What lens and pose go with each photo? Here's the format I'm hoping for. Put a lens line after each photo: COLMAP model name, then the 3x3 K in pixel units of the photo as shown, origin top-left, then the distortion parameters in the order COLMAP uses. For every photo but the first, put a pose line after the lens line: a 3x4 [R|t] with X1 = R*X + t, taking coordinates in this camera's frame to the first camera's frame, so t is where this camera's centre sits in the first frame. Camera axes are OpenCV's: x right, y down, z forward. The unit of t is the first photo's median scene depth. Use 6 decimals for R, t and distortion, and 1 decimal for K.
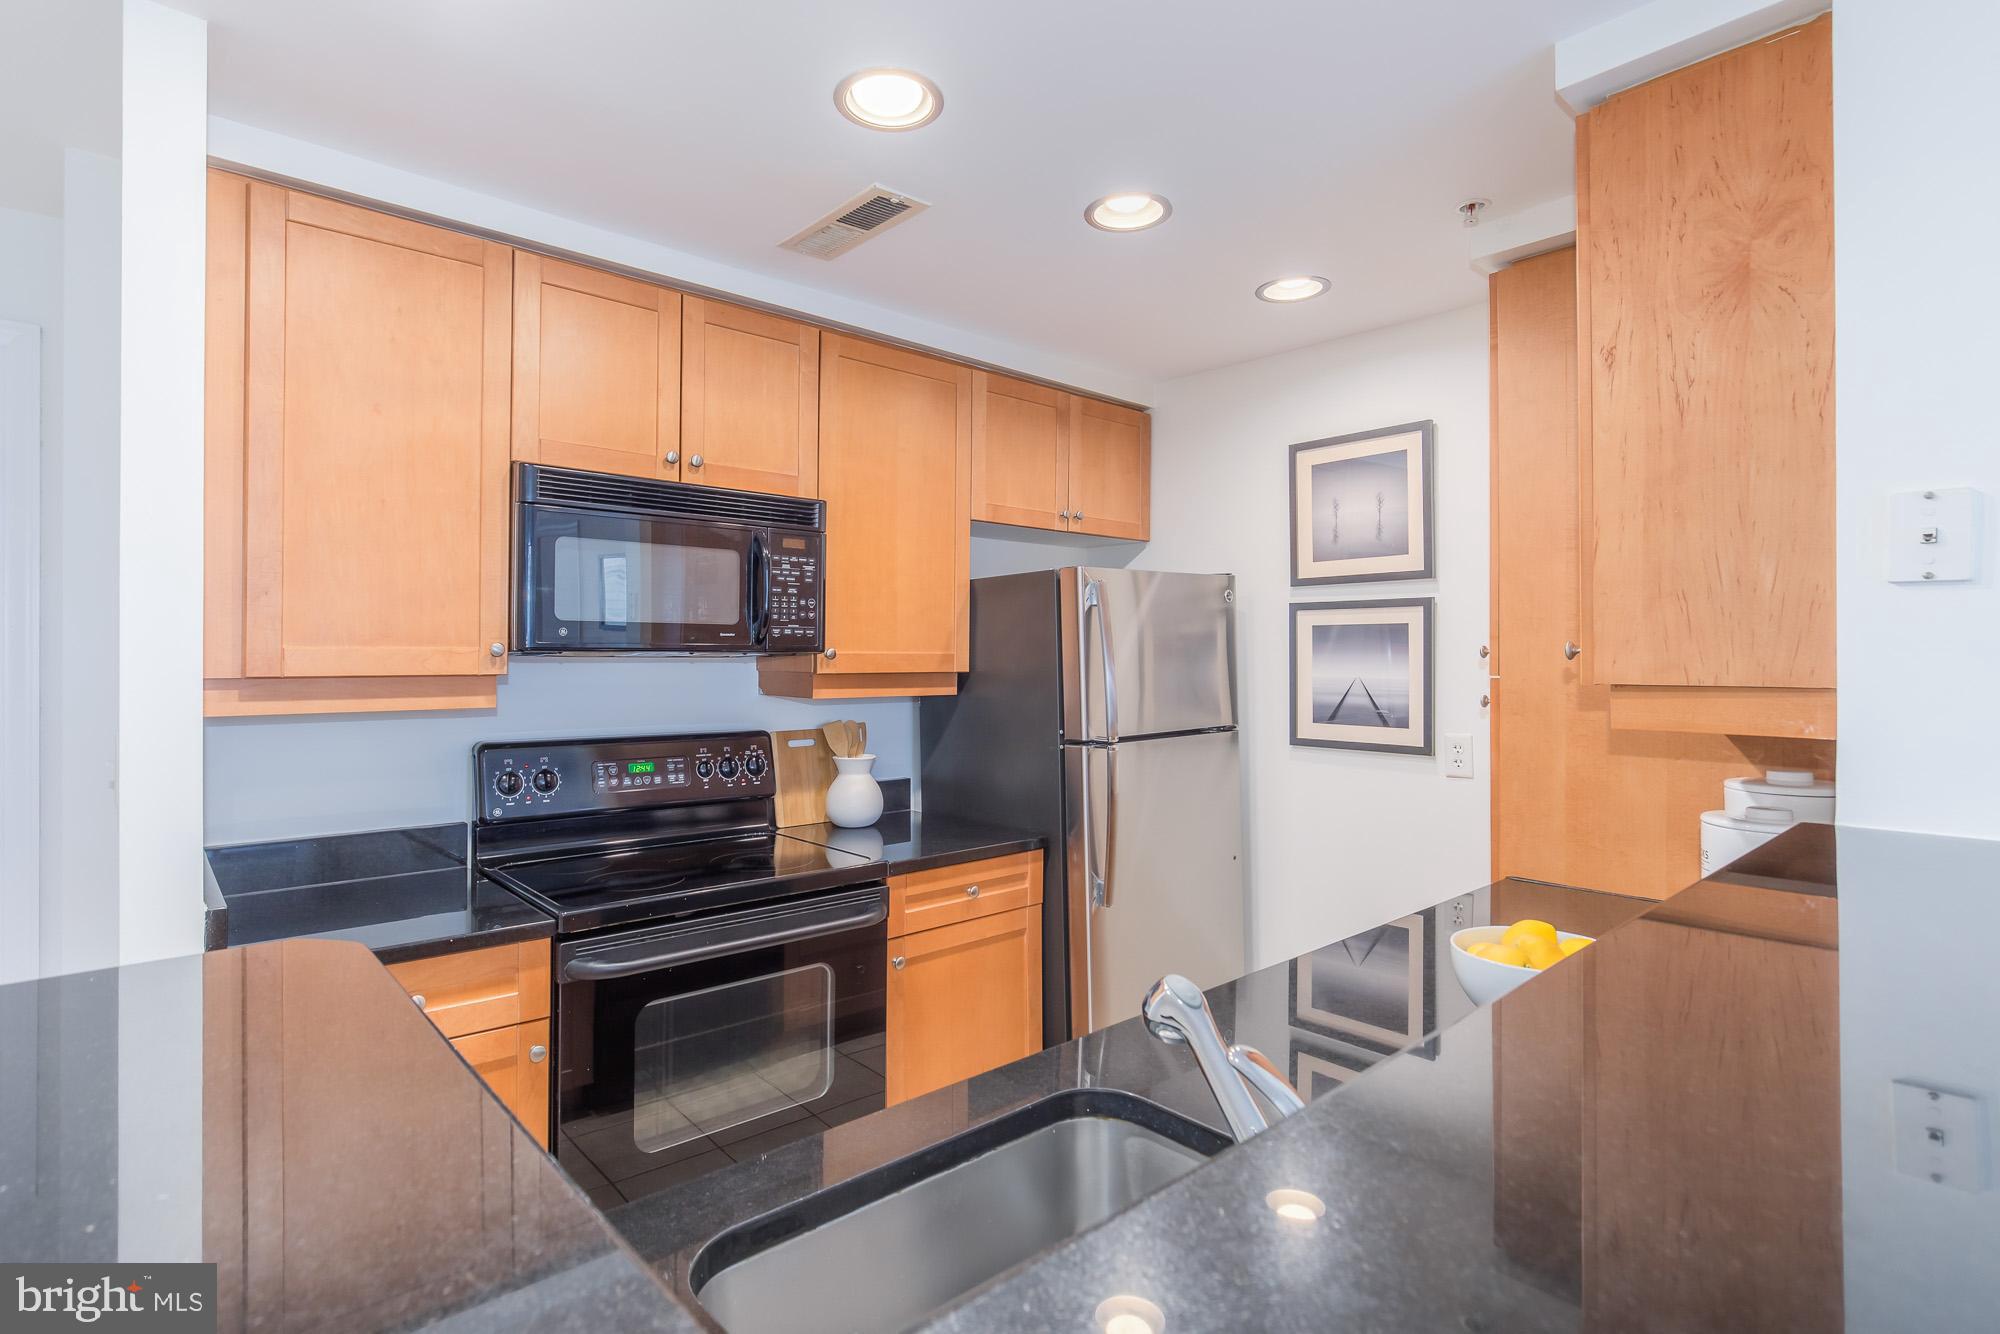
lens RADIAL K [[989.1, 0, 999.6], [0, 989.1, 644.3], [0, 0, 1]] dist [-0.000426, -0.000001]
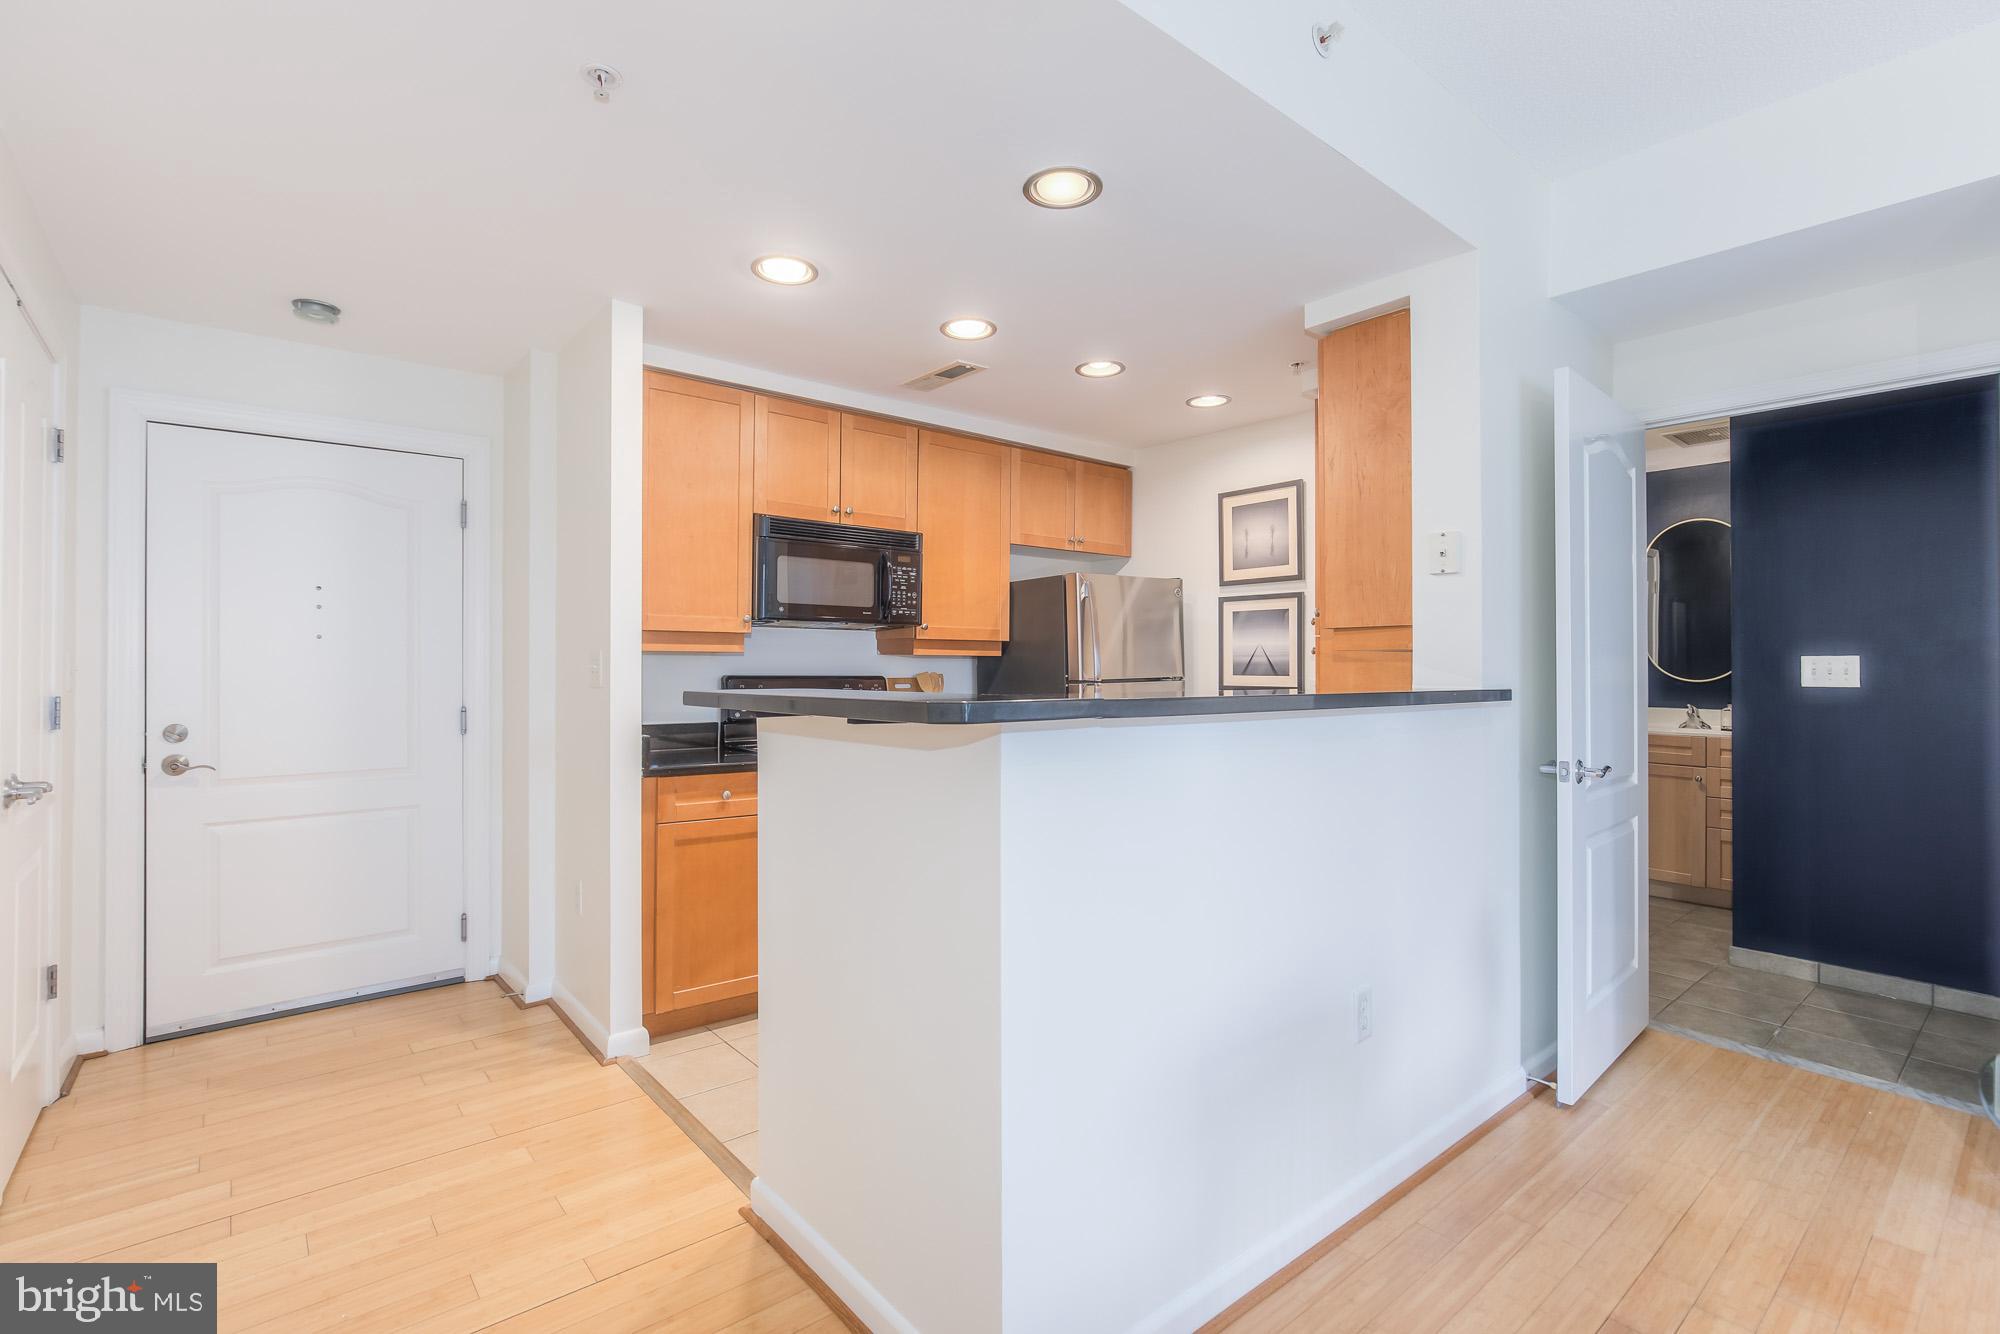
lens RADIAL K [[952.4, 0, 1000.0], [0, 952.4, 667.0], [0, 0, 1]] dist [-0.000126, -0.000114]
pose [[0.999271, 0.000164, -0.038172, 0.013560], [0.000190, 0.999957, 0.009275, 0.060581], [0.038172, -0.009275, 0.999228, -0.559290]]
